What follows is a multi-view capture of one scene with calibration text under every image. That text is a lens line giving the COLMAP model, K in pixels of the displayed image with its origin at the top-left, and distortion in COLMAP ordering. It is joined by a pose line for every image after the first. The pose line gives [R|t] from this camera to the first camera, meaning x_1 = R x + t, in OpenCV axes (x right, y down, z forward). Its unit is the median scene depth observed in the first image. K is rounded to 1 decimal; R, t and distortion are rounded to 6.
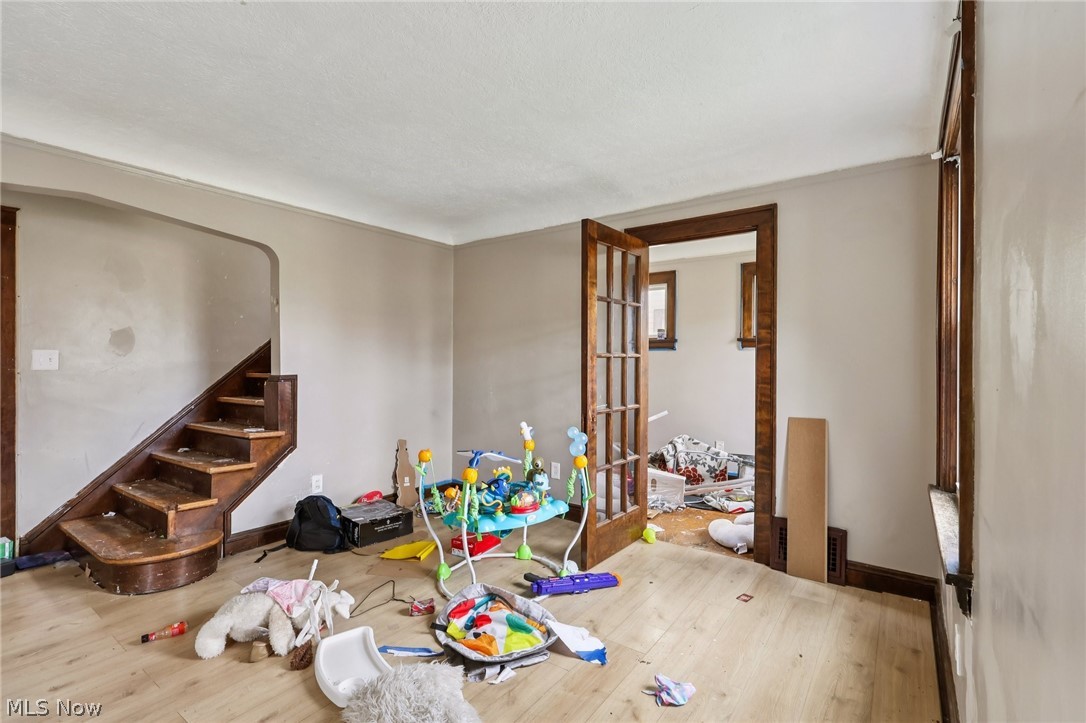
lens RADIAL K [[501.7, 0, 543.9], [0, 501.7, 362.8], [0, 0, 1]] dist [0.003940, 0.000416]
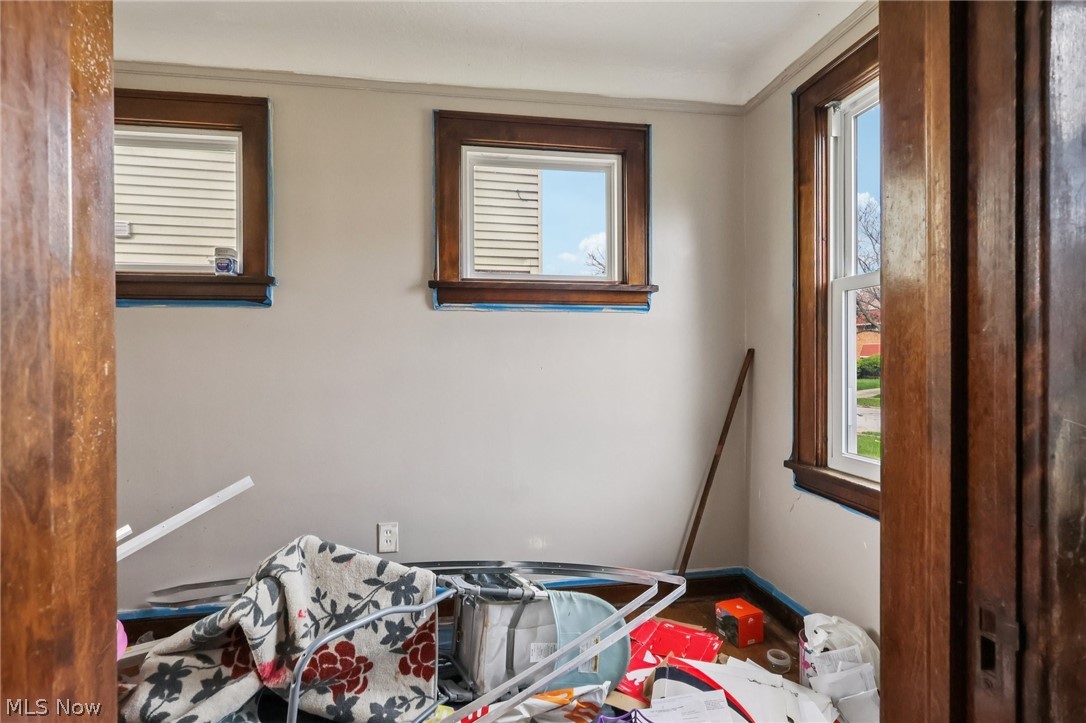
lens RADIAL K [[501.7, 0, 545.1], [0, 501.7, 359.5], [0, 0, 1]] dist [0.003940, 0.000416]
pose [[0.701648, -0.012362, 0.712417, 0.150947], [0.007961, 0.999923, 0.009511, 0.016595], [-0.712479, -0.001002, 0.701692, 0.646892]]
